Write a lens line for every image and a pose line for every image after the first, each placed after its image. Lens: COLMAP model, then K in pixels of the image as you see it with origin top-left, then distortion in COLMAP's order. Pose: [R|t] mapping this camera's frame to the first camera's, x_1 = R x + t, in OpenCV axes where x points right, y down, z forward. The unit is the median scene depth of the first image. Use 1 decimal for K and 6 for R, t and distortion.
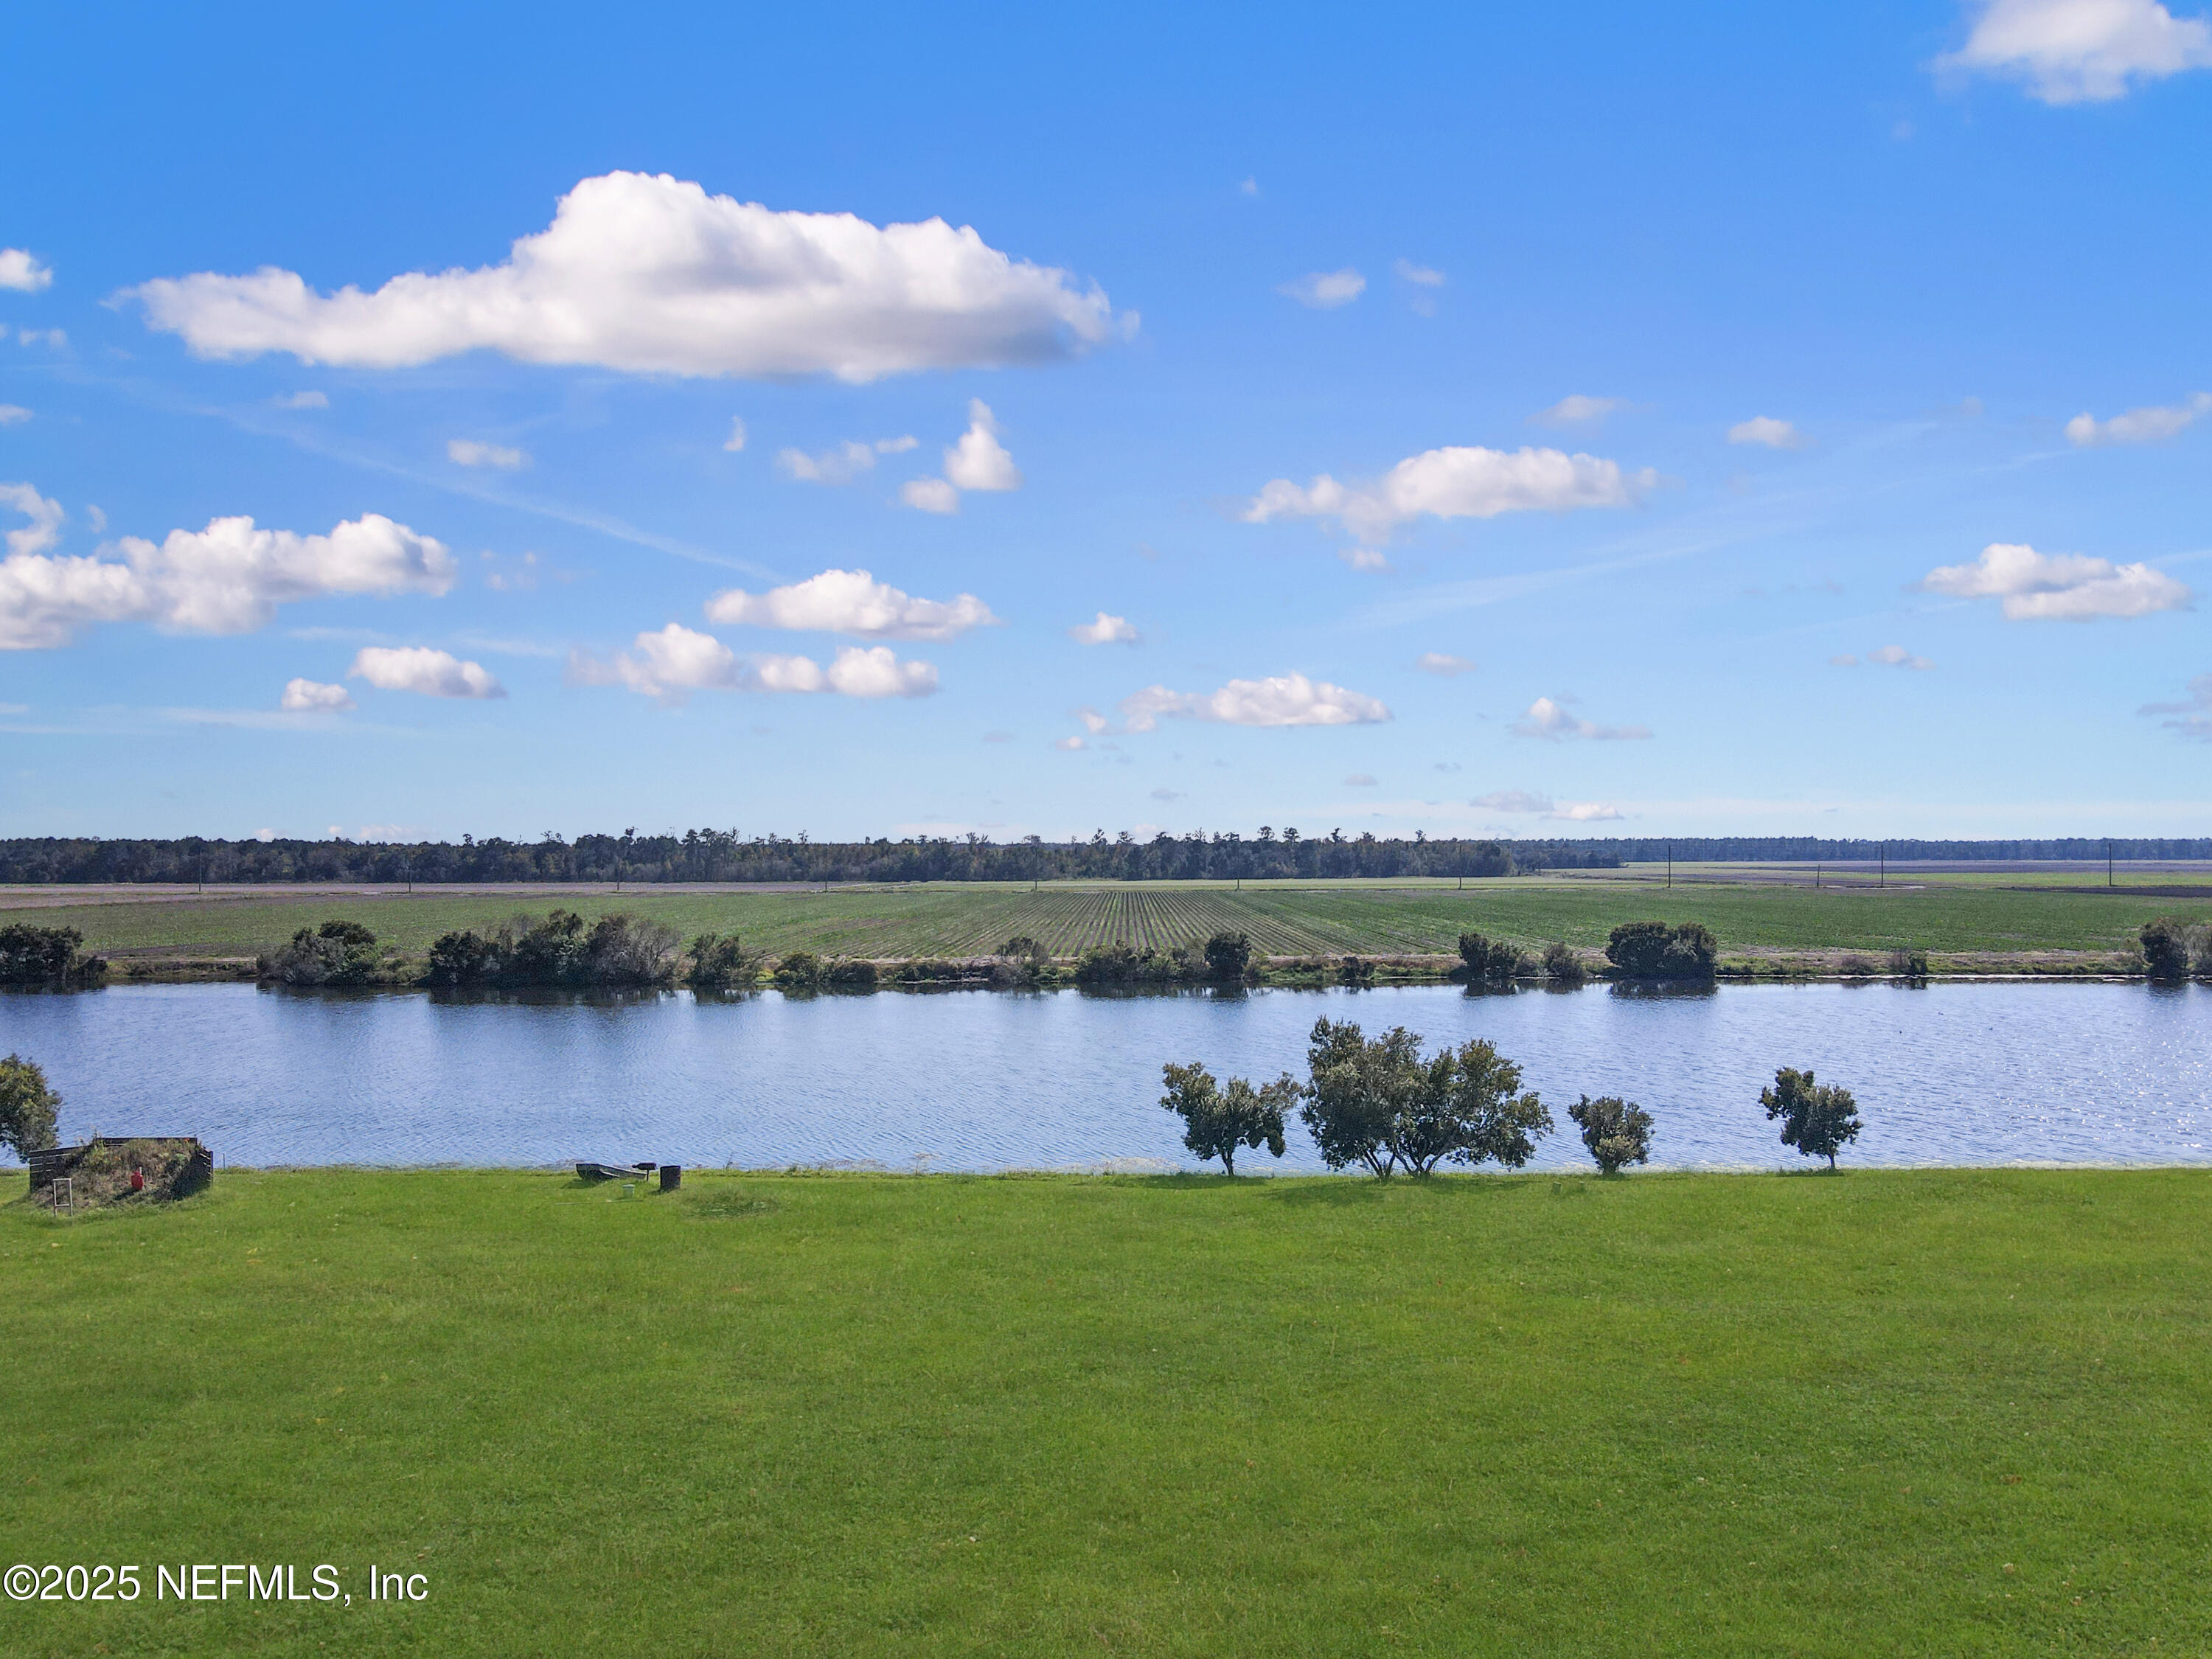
lens RADIAL K [[1627.2, 0, 1082.6], [0, 1627.2, 844.0], [0, 0, 1]] dist [0.005455, 0.011585]
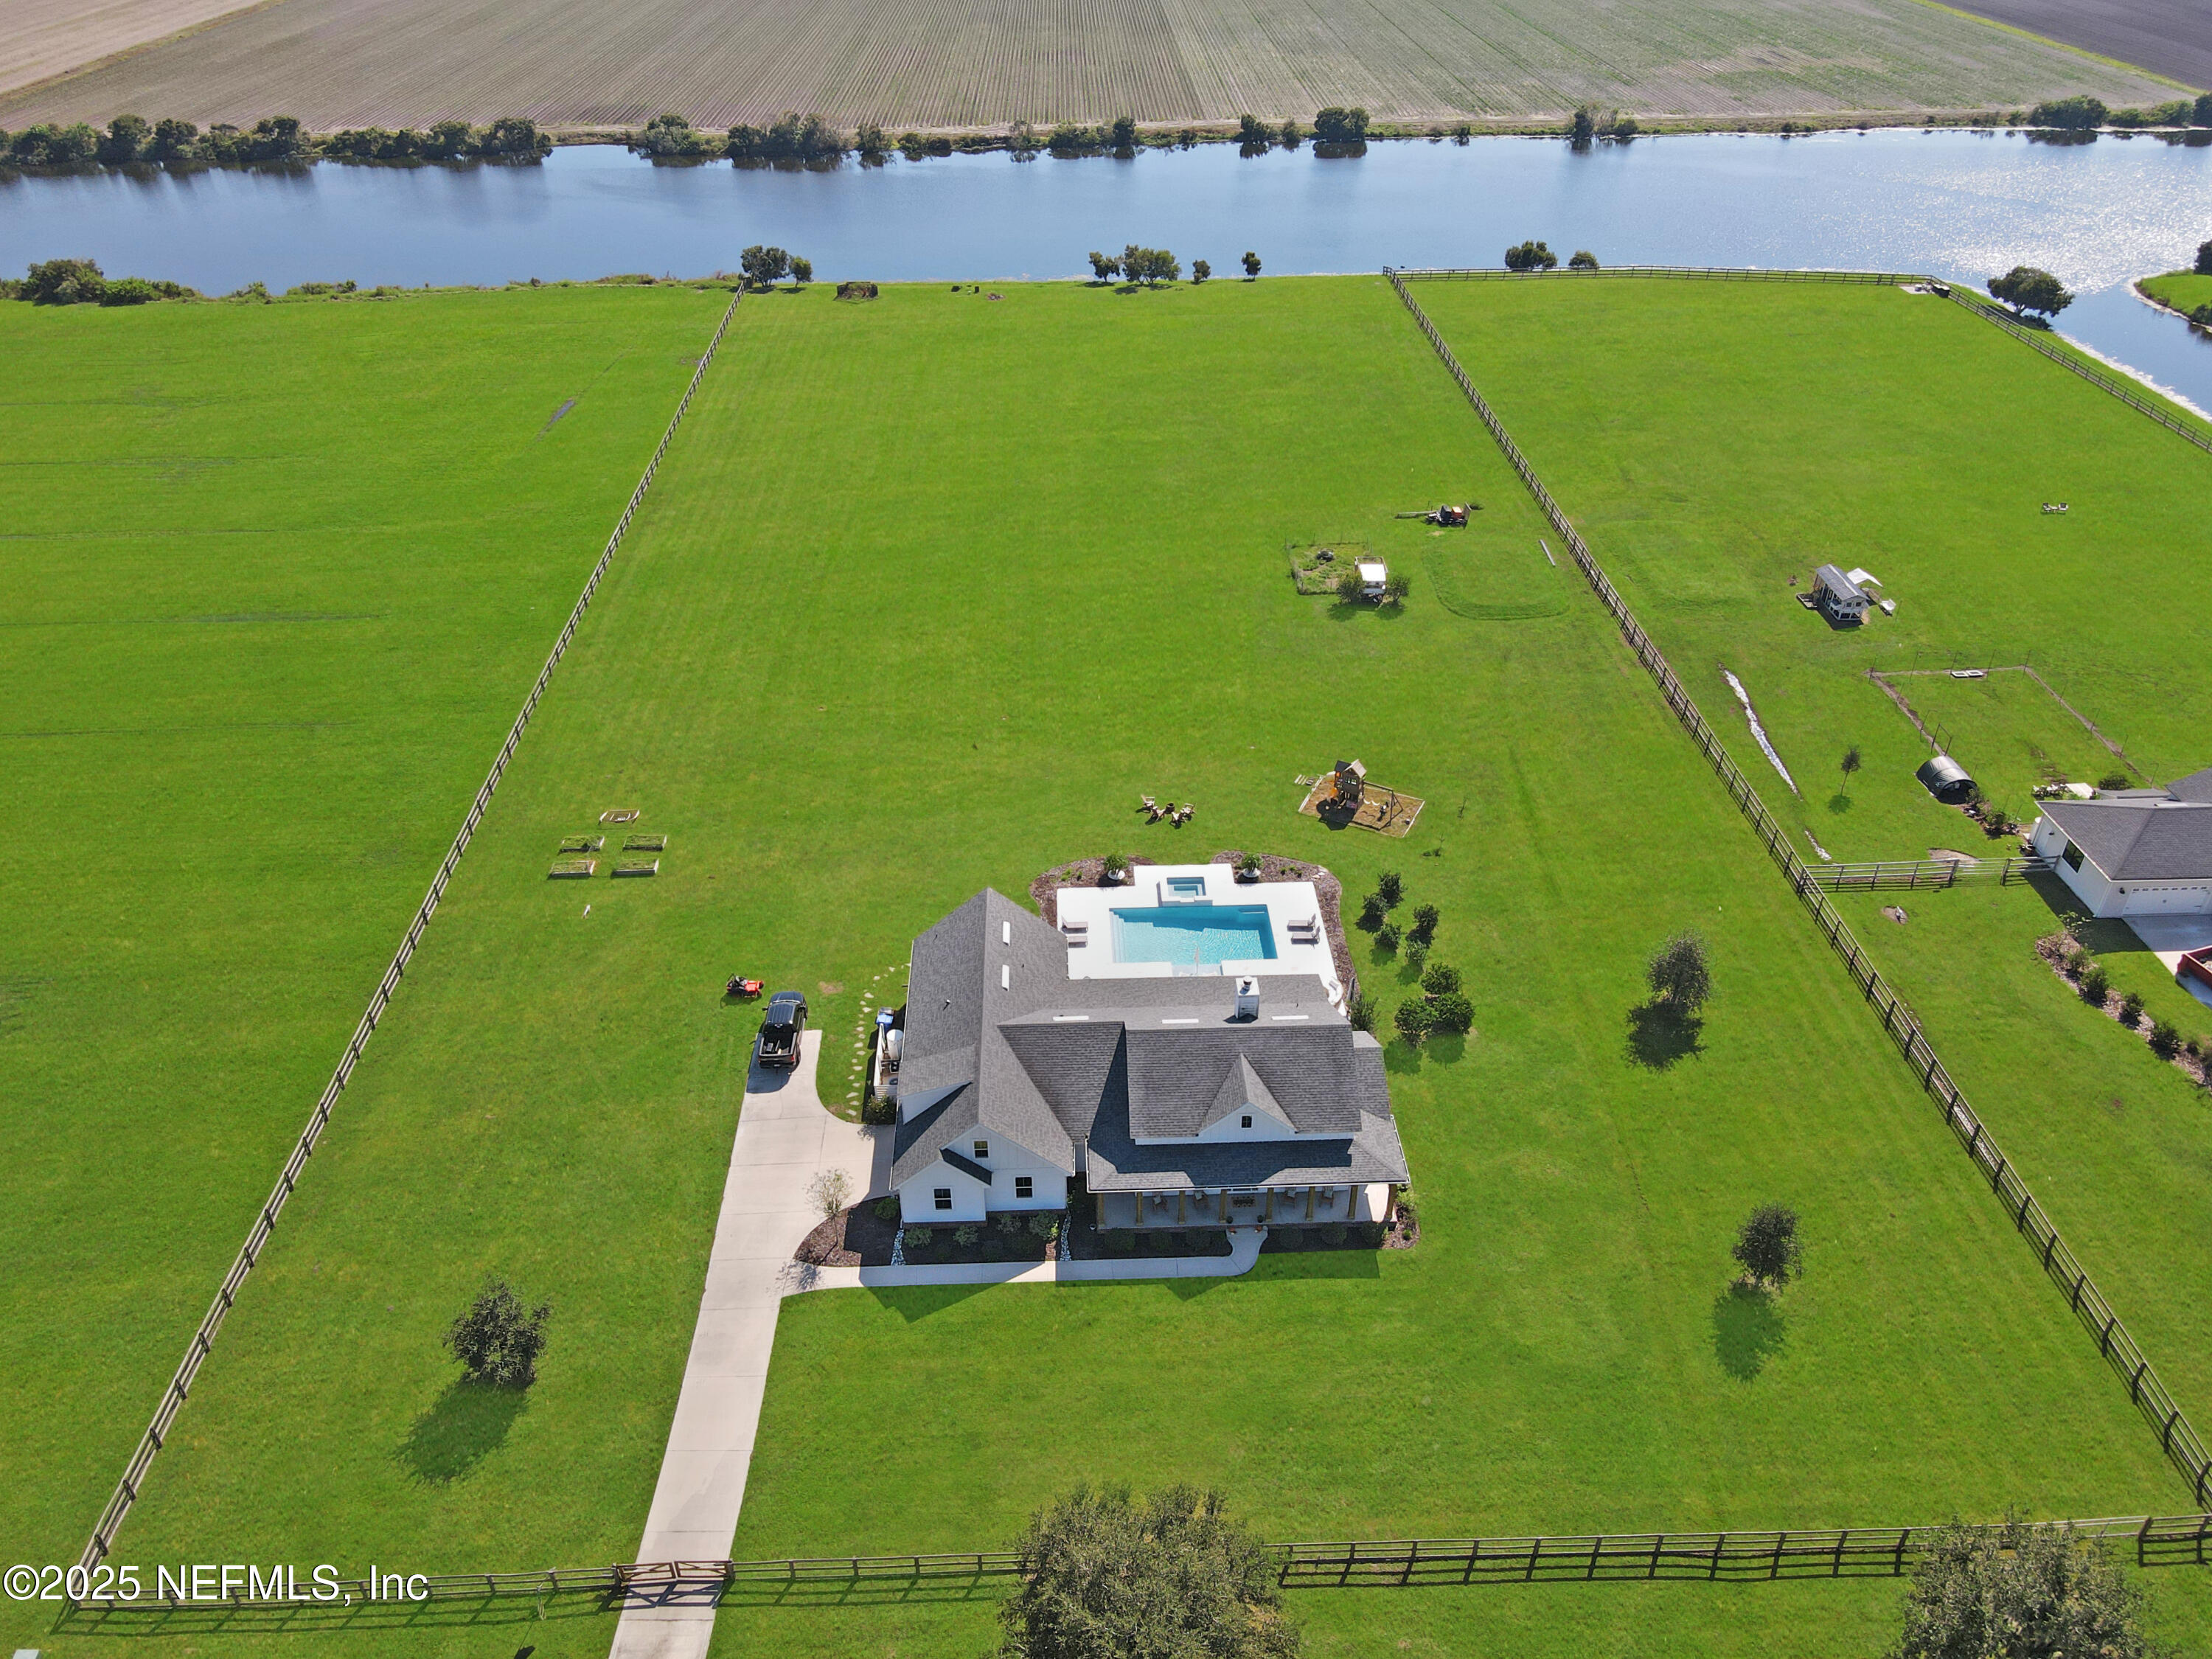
lens RADIAL K [[1627.2, 0, 1097.8], [0, 1627.2, 843.4], [0, 0, 1]] dist [0.005455, 0.011585]
pose [[0.998816, -0.029162, 0.038939, -0.046191], [0.001856, 0.822671, 0.568515, -0.344437], [-0.048613, -0.567770, 0.821751, -1.126714]]
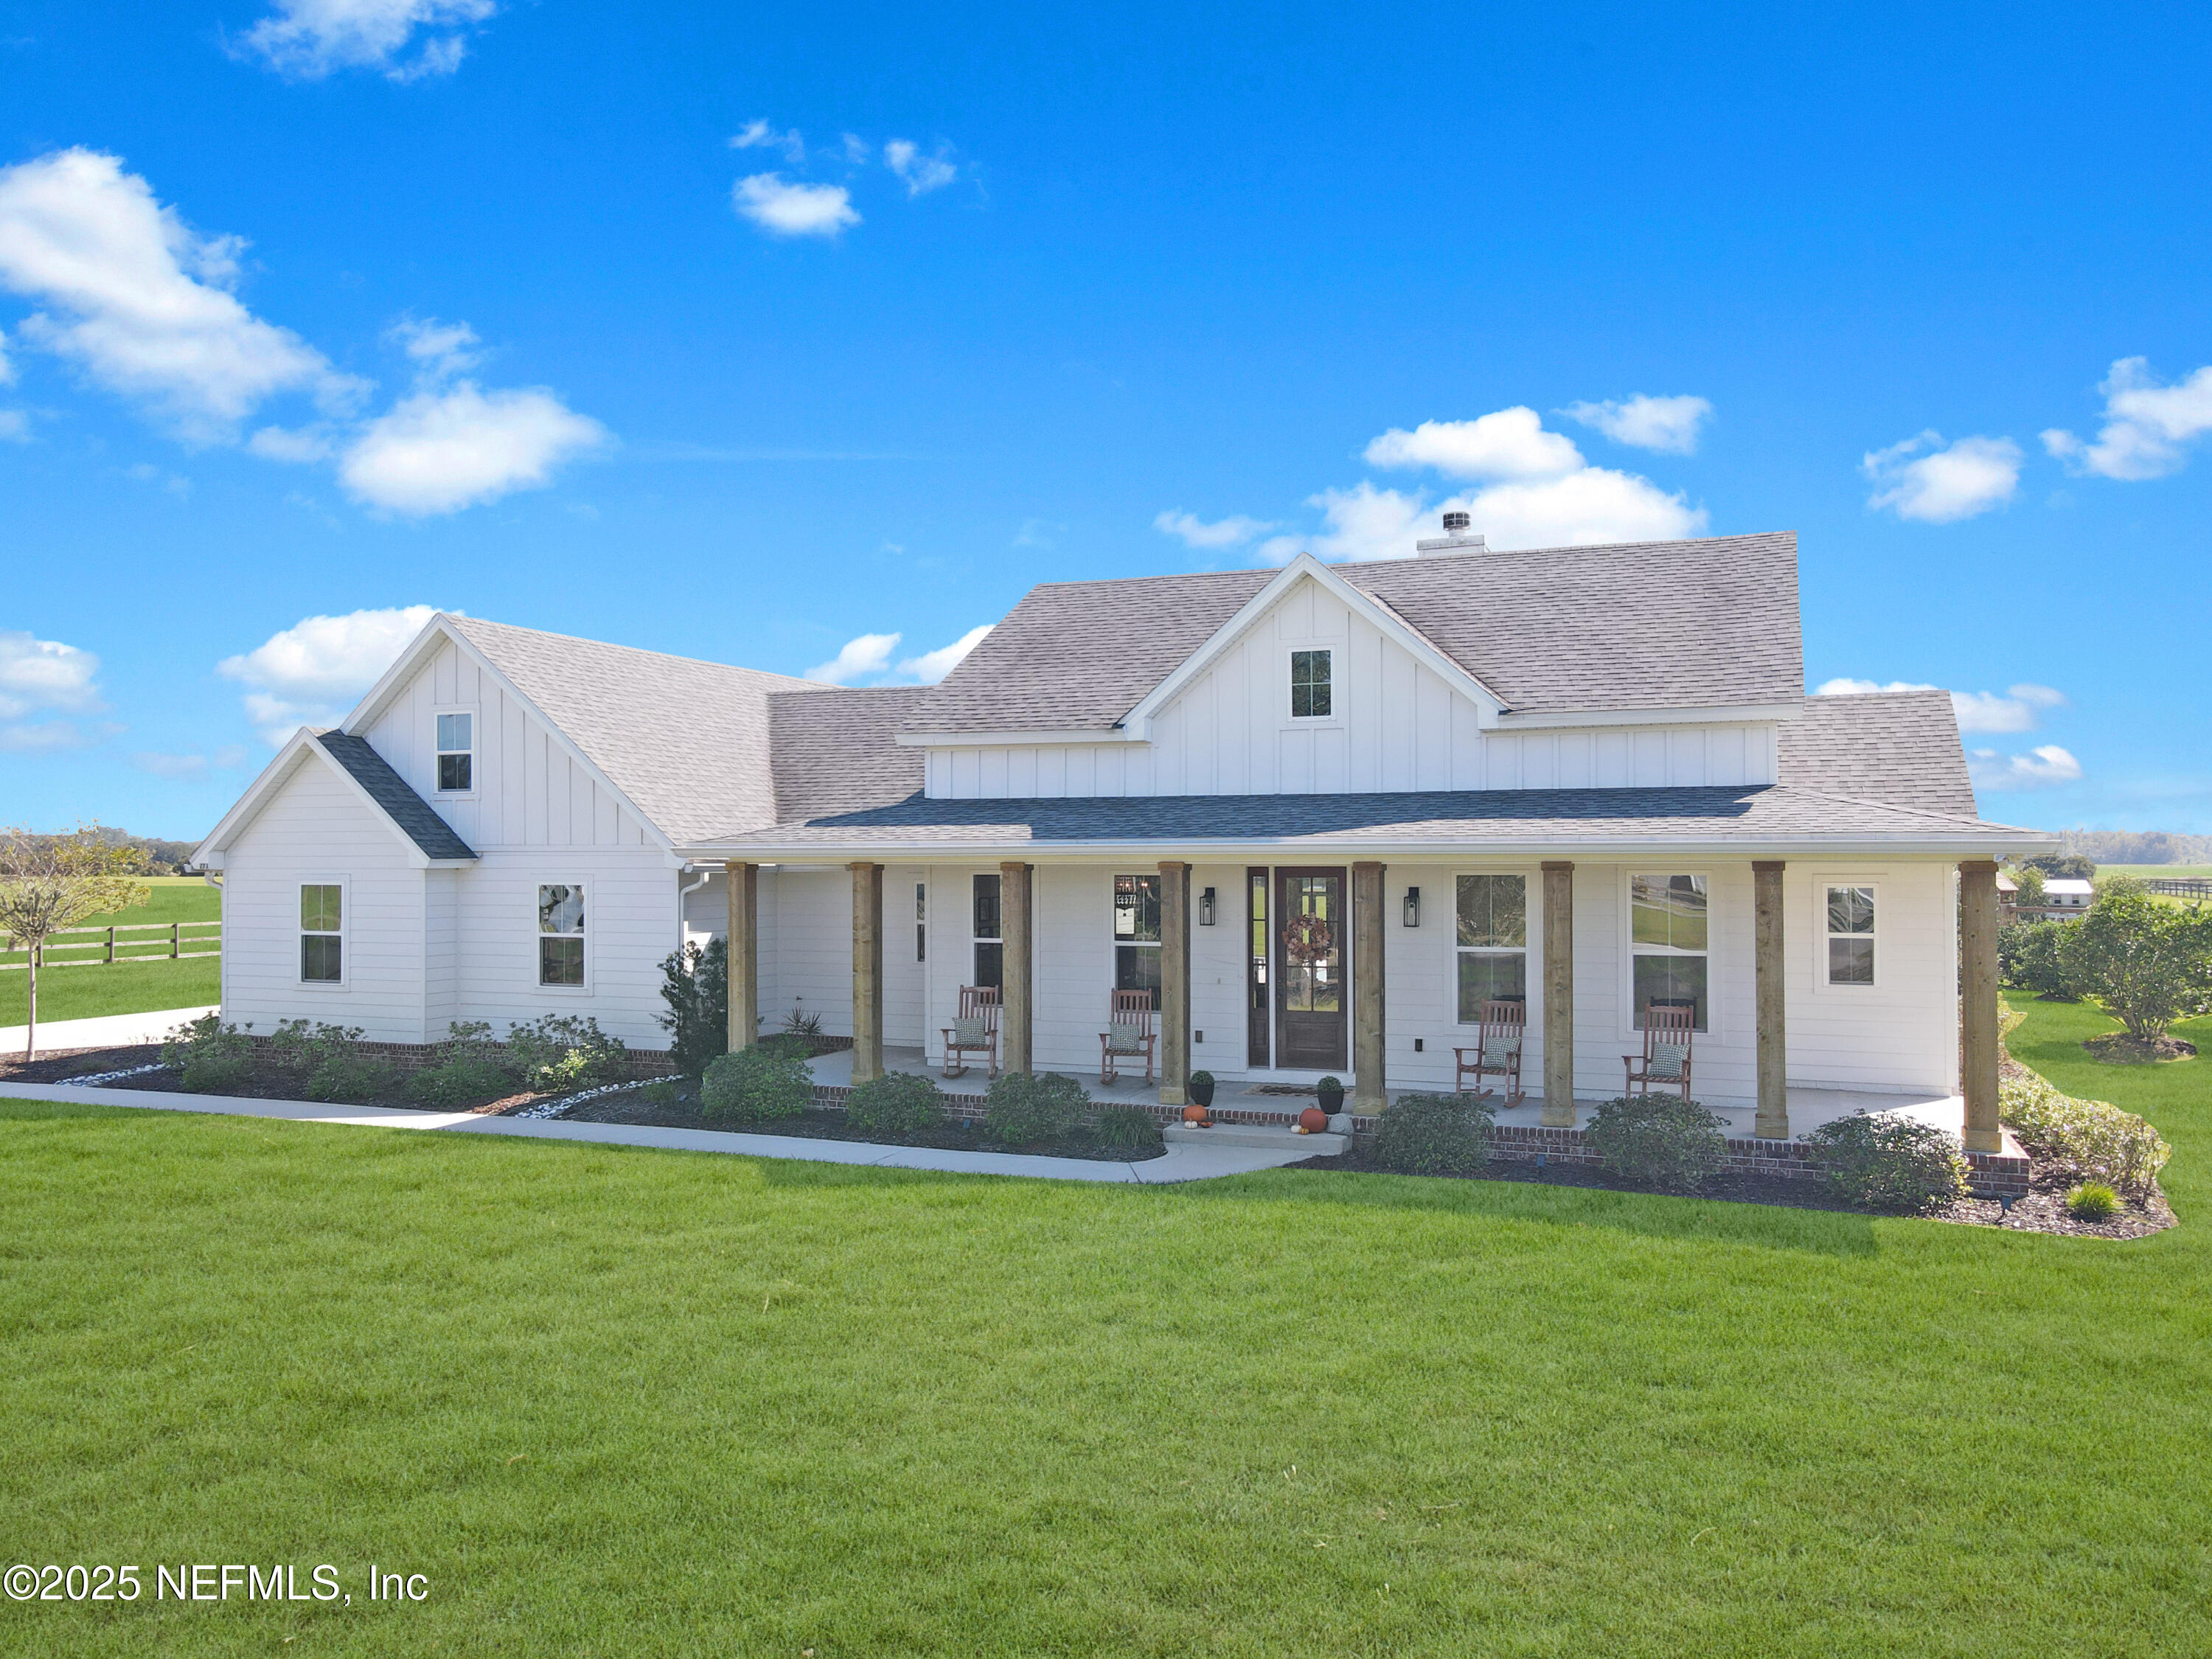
lens RADIAL K [[1627.2, 0, 1106.7], [0, 1627.2, 831.0], [0, 0, 1]] dist [0.005455, 0.011585]
pose [[0.933580, -0.005597, -0.358326, 0.050905], [0.002470, 0.999955, -0.009184, 0.037111], [0.358362, 0.007689, 0.933551, -0.882808]]
